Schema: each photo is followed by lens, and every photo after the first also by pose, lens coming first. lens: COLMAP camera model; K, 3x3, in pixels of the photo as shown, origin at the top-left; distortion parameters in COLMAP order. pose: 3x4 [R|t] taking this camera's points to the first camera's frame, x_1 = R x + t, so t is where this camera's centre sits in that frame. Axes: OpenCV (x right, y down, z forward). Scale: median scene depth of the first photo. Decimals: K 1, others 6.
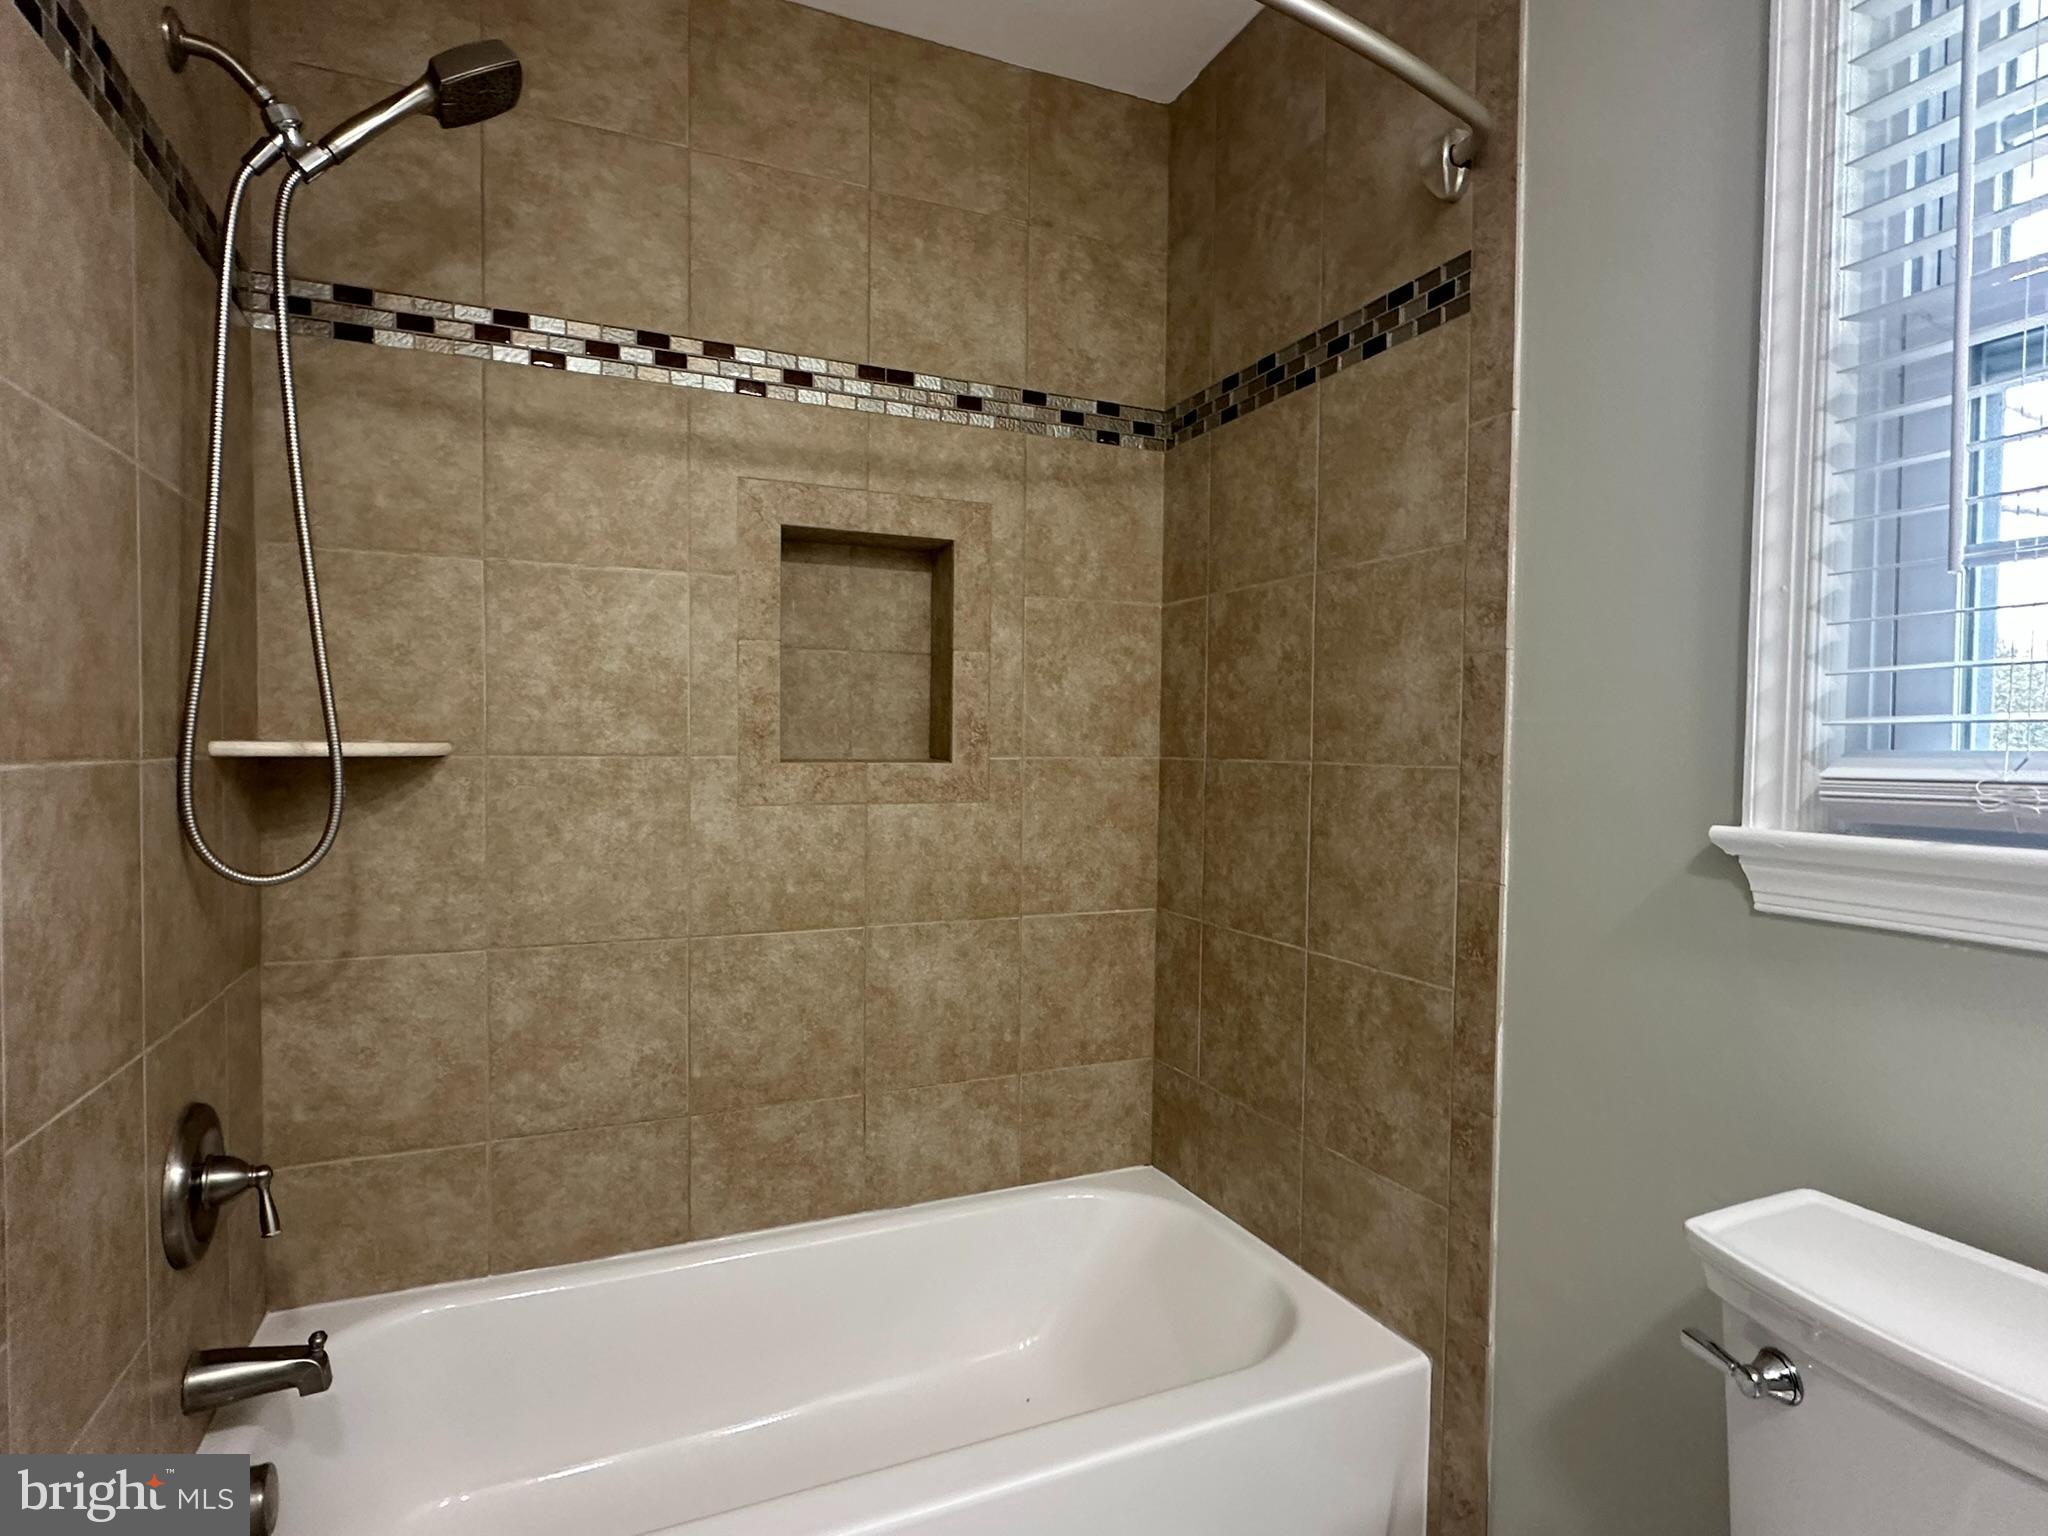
lens RADIAL K [[1075.6, 0, 1017.9], [0, 1075.6, 784.4], [0, 0, 1]] dist [-0.005427, 0.002556]
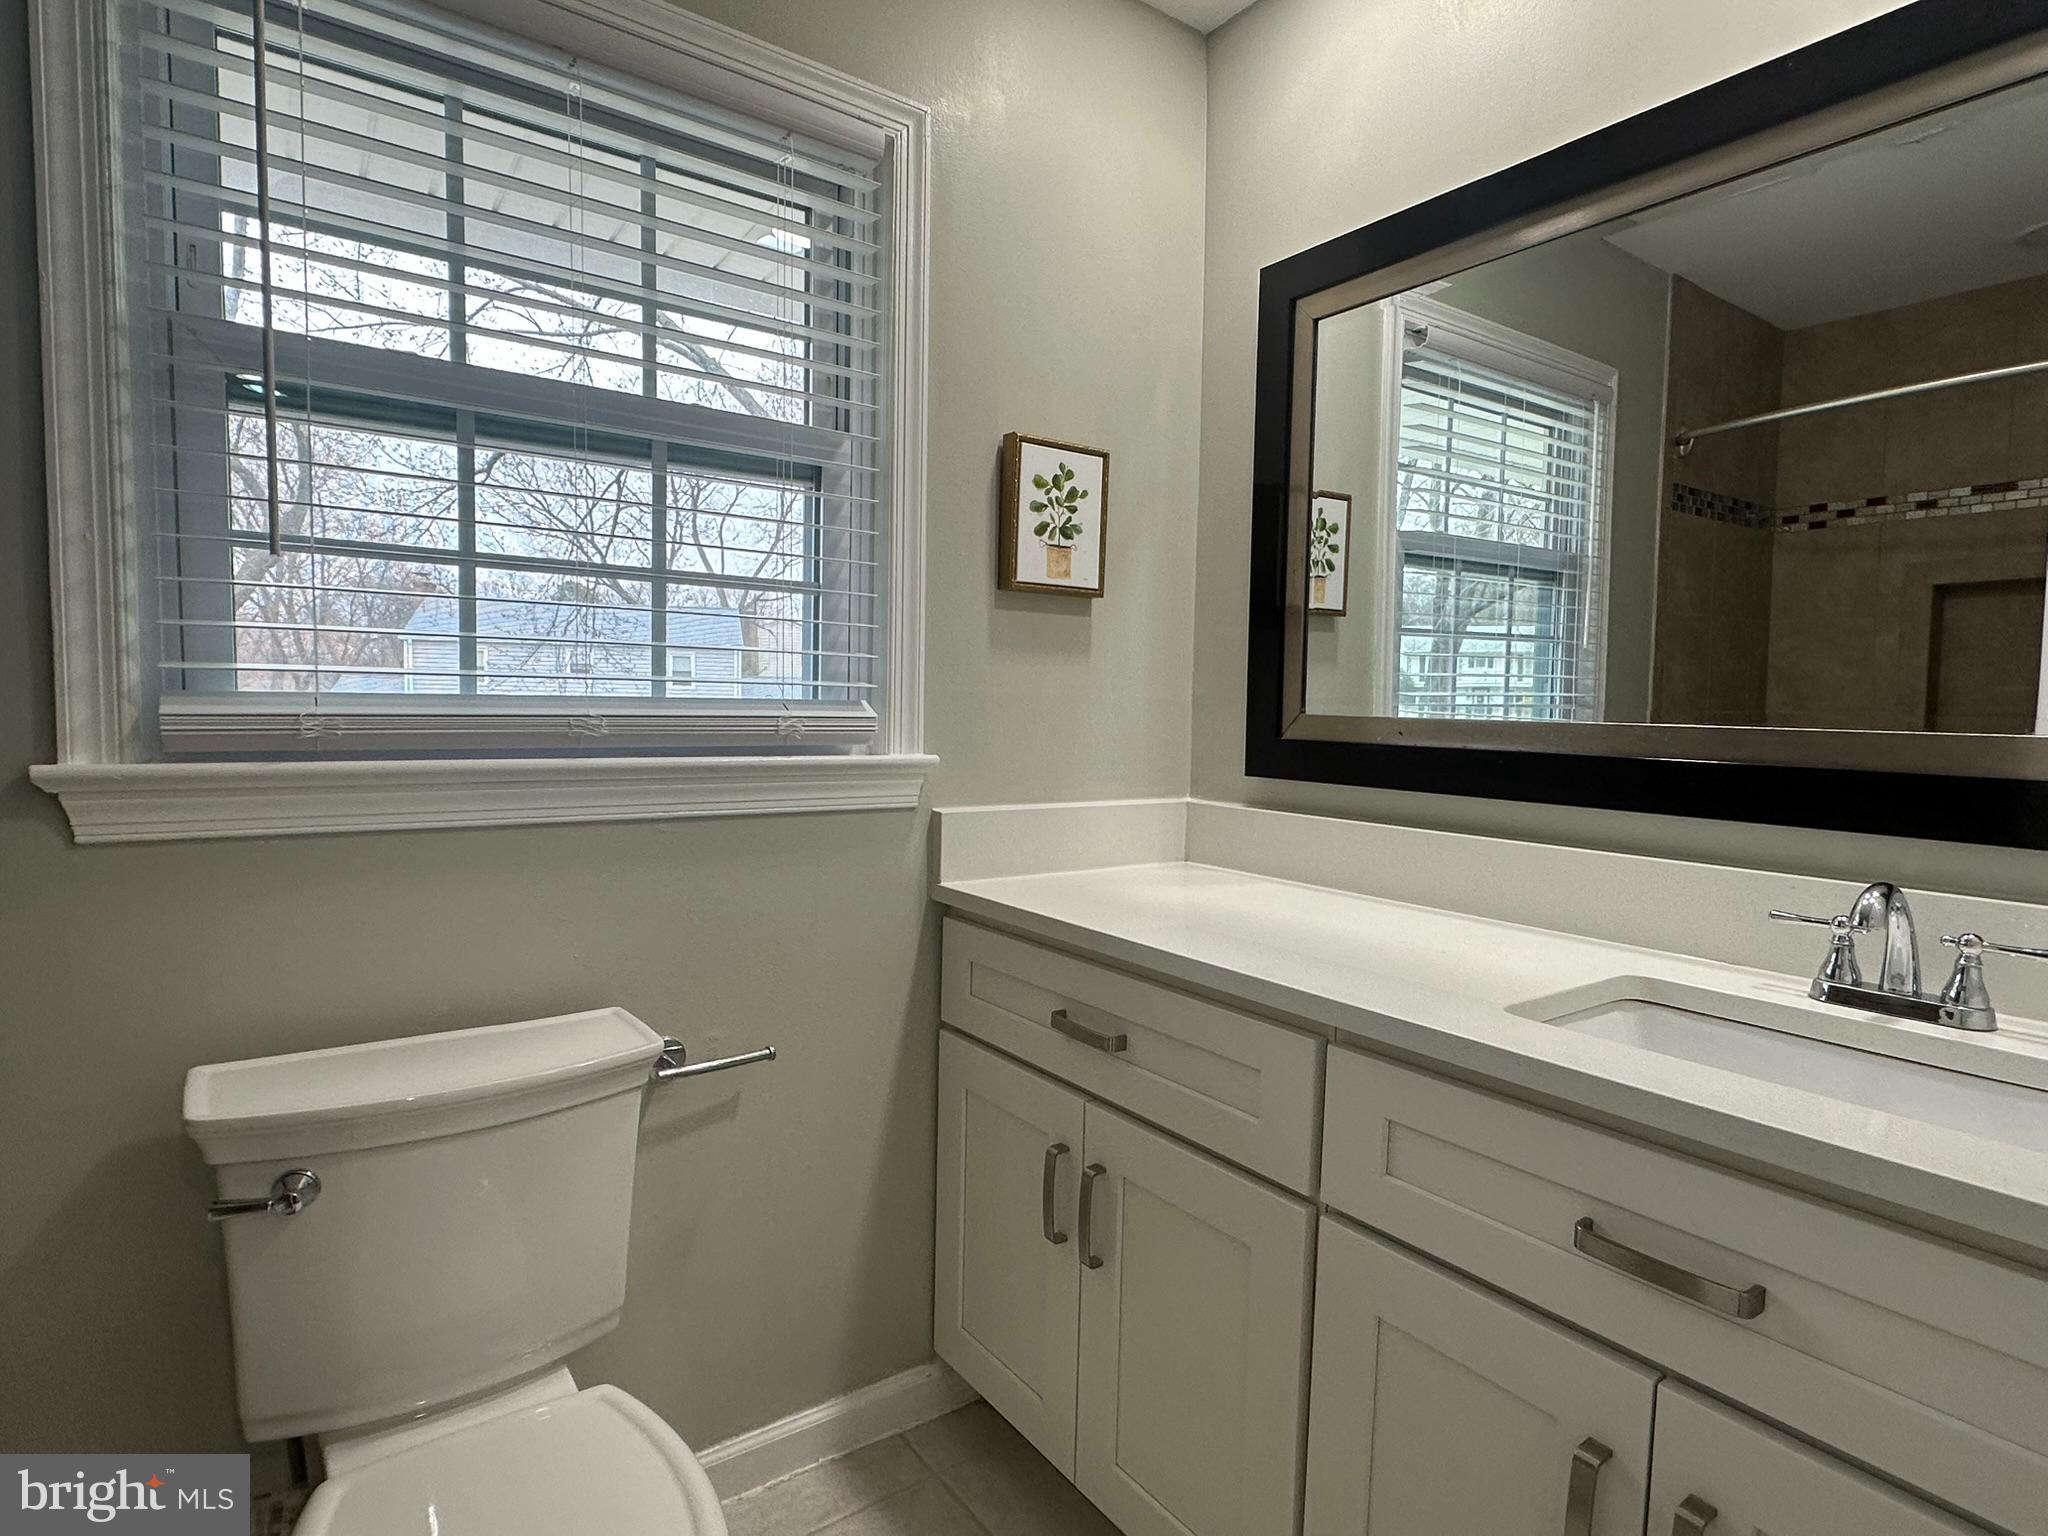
lens RADIAL K [[1075.6, 0, 1017.7], [0, 1075.6, 766.1], [0, 0, 1]] dist [-0.005427, 0.002556]
pose [[-0.210722, -0.062901, 0.975520, -0.534078], [0.013891, 0.997634, 0.067328, -0.014915], [-0.977447, 0.027738, -0.209350, 0.336998]]
